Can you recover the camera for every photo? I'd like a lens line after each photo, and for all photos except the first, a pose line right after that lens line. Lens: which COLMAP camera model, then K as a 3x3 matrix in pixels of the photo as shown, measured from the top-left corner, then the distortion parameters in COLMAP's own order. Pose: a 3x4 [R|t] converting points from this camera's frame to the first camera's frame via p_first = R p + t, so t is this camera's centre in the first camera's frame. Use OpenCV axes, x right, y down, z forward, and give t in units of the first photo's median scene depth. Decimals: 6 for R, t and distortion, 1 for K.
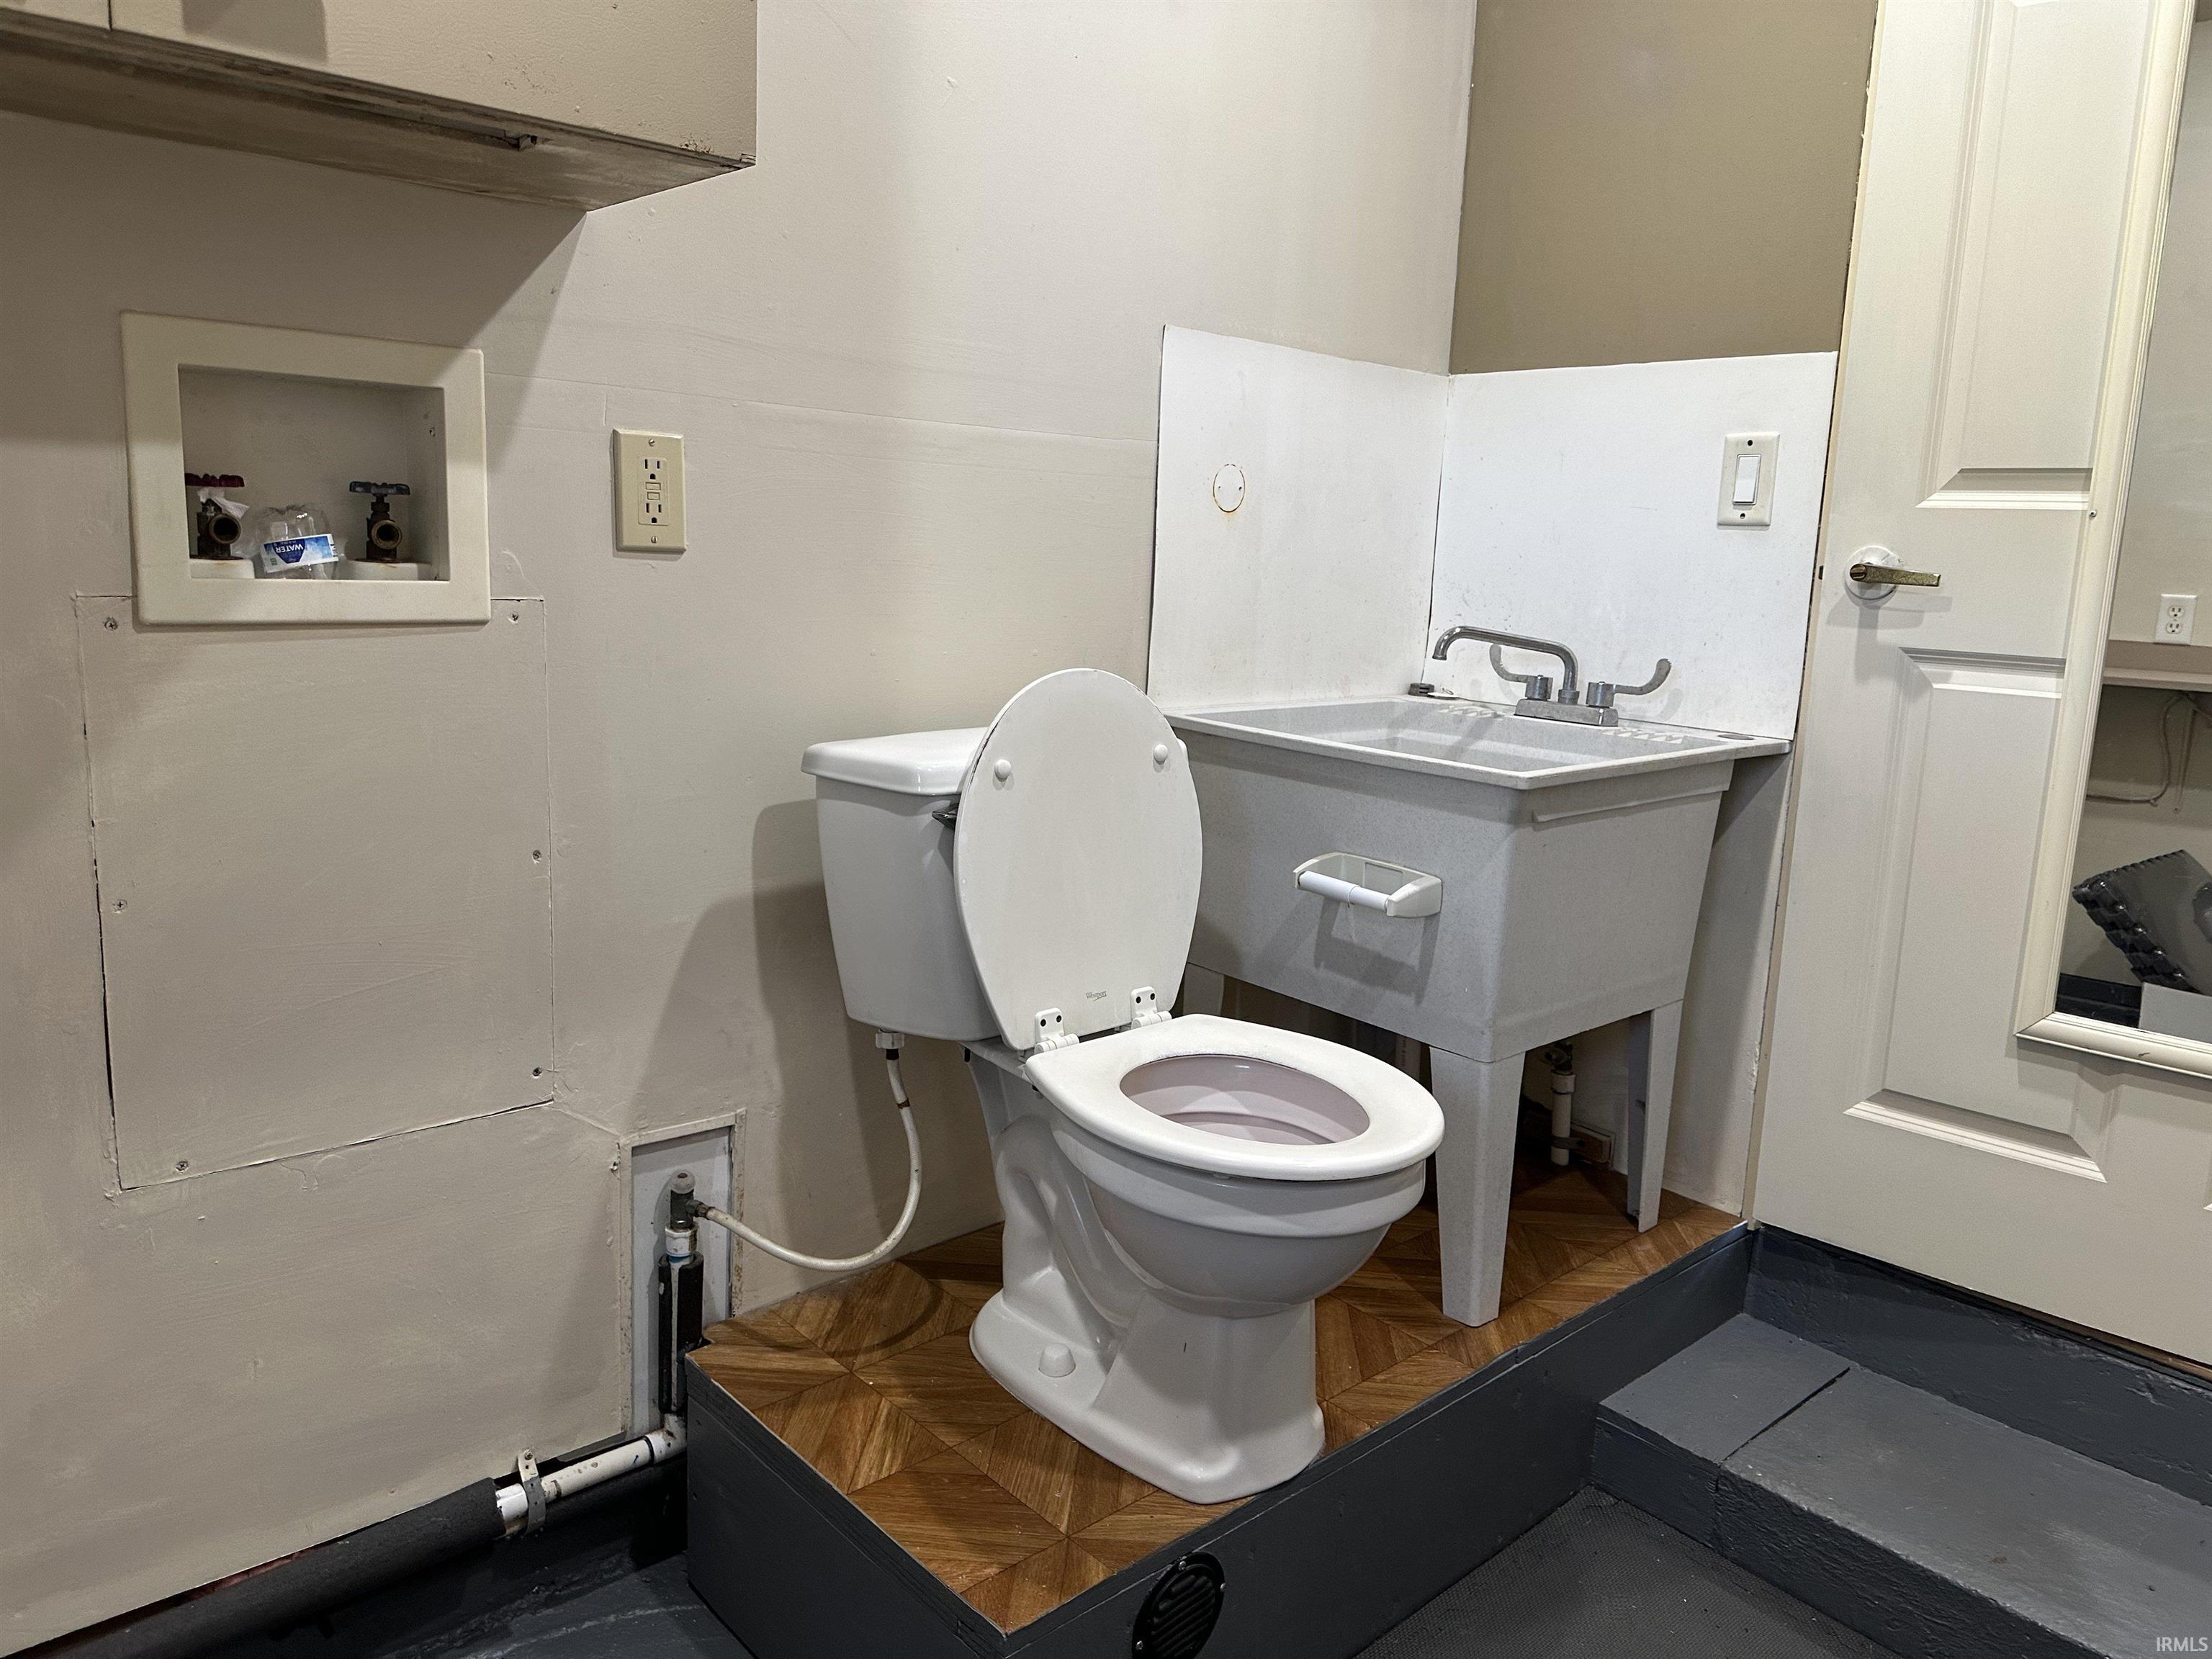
lens RADIAL K [[1543.0, 0, 1112.7], [0, 1543.0, 814.0], [0, 0, 1]] dist [0.156208, -0.246264]
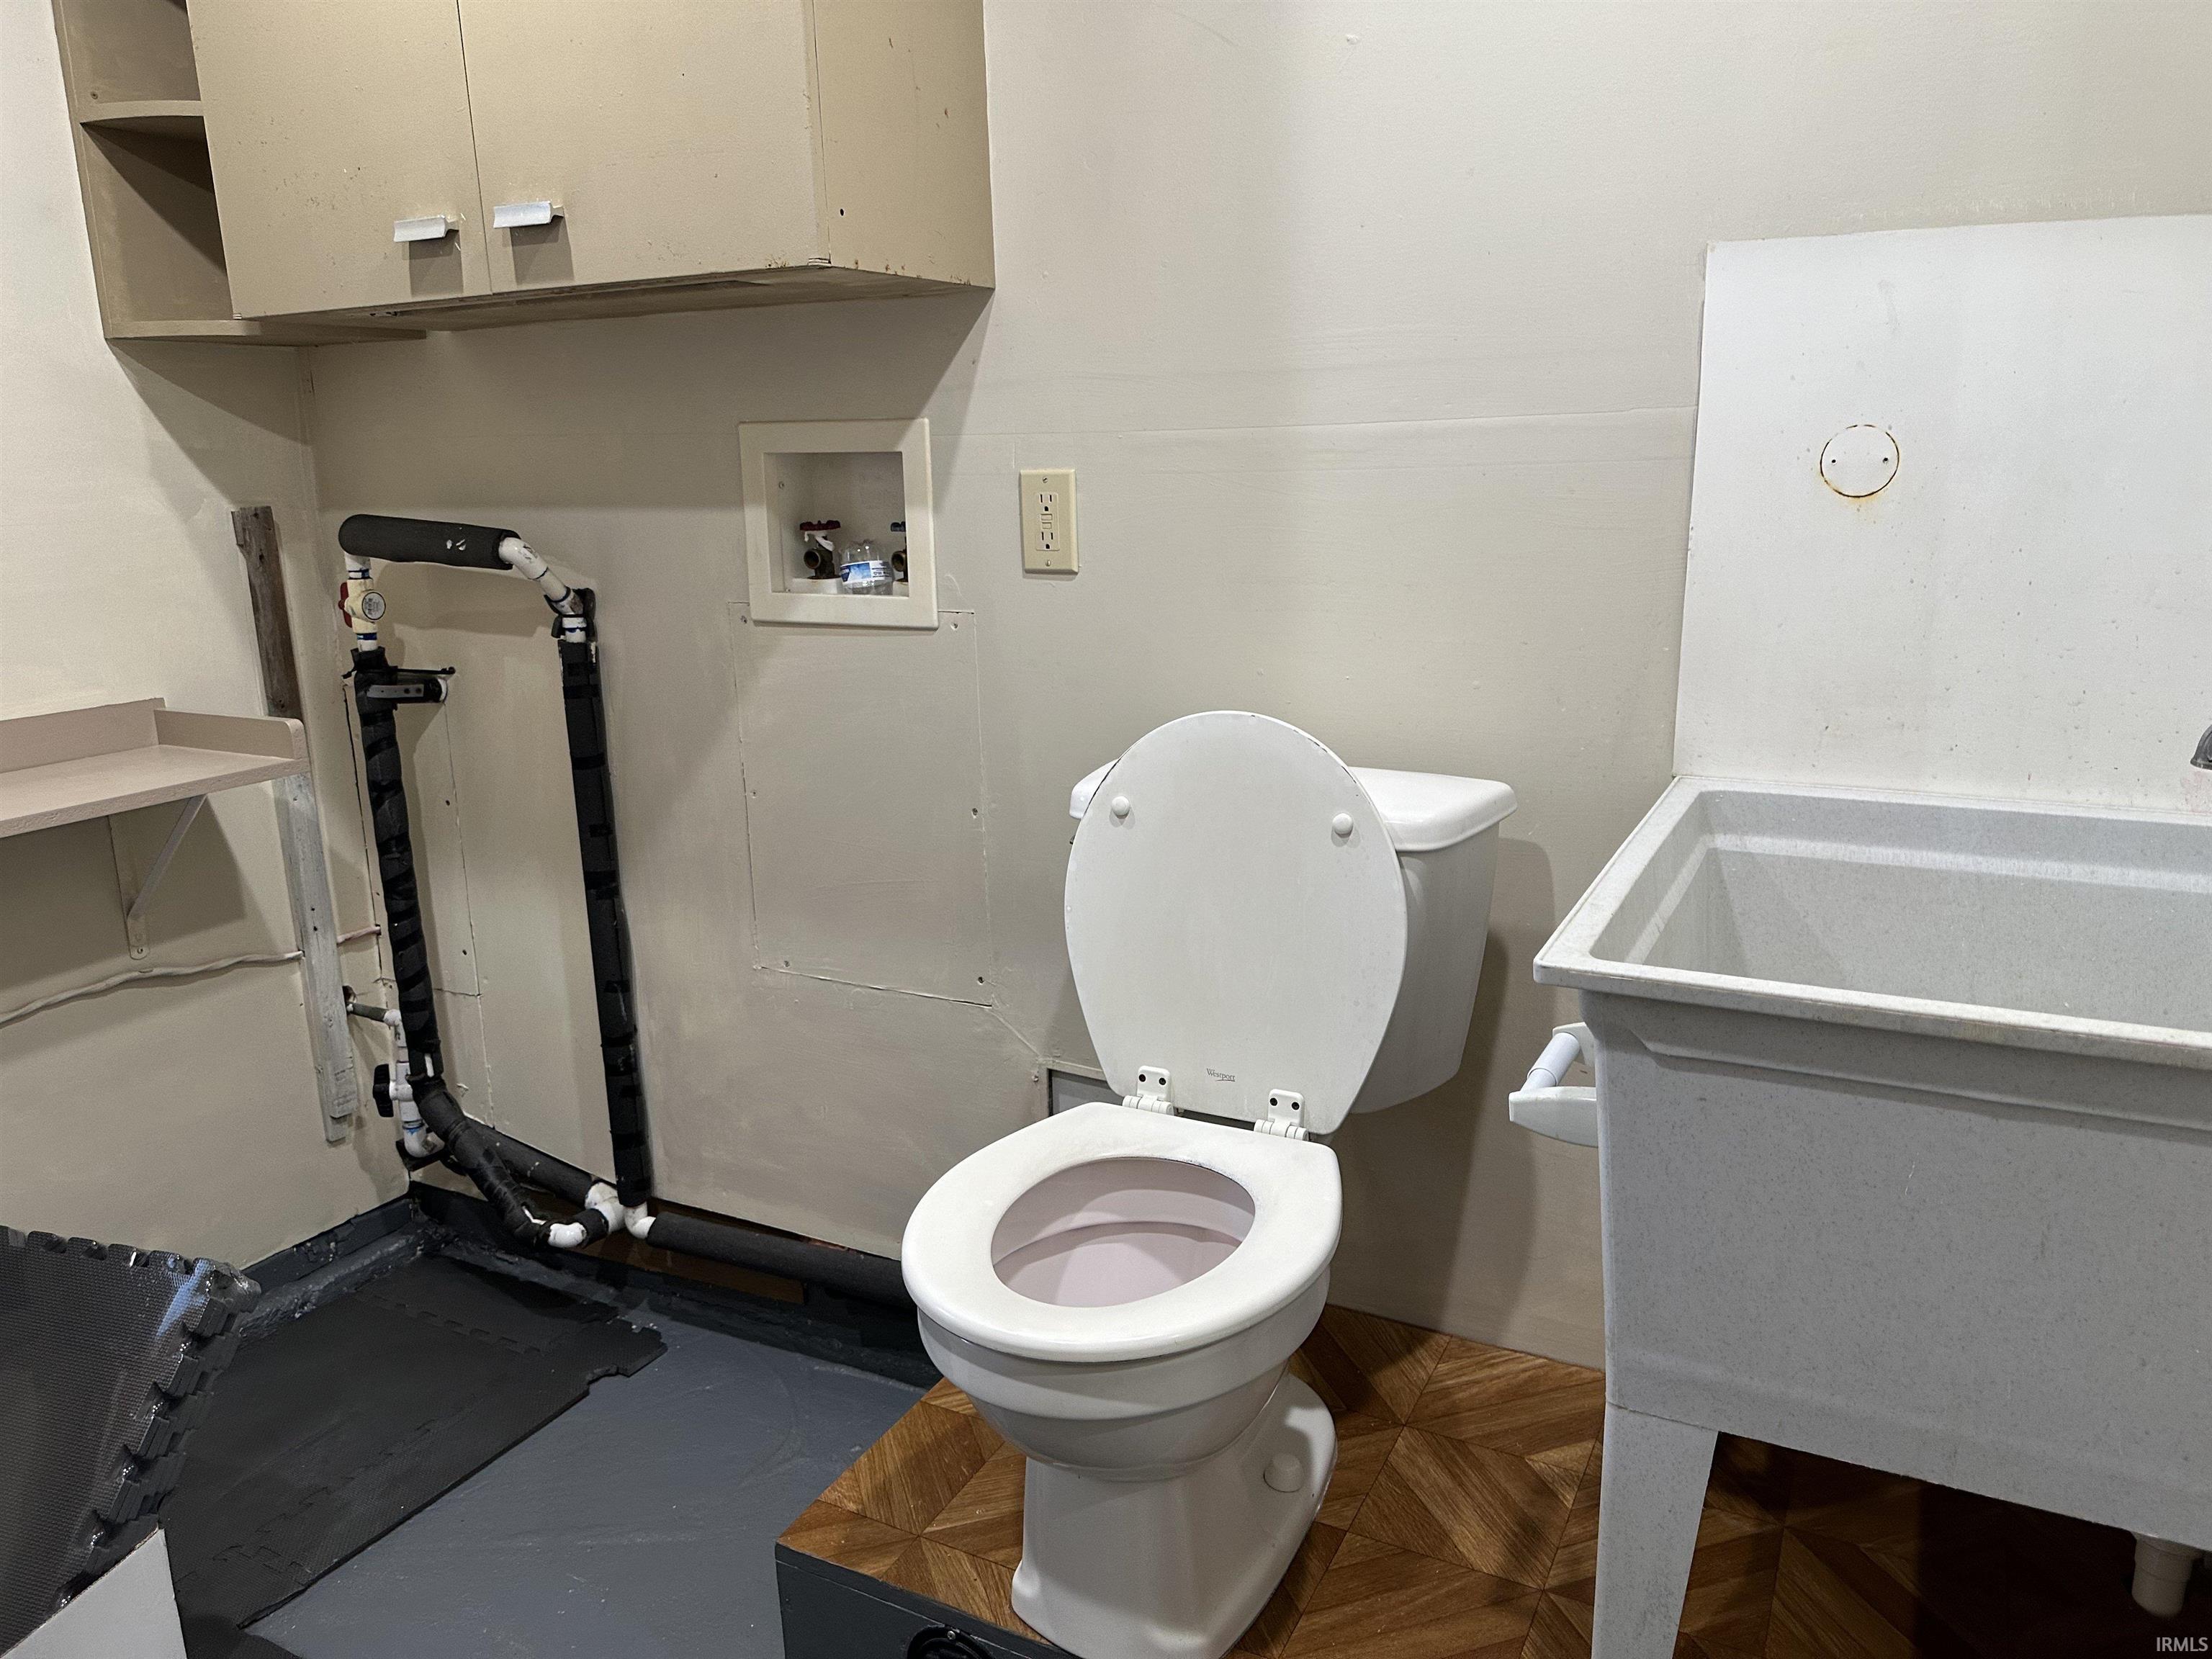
lens RADIAL K [[1543.0, 0, 1112.7], [0, 1543.0, 814.0], [0, 0, 1]] dist [0.156208, -0.246264]
pose [[0.349433, 0.172717, -0.920905, 0.825012], [-0.124332, 0.982719, 0.137134, -0.158049], [0.928676, 0.066578, 0.364868, 0.647489]]
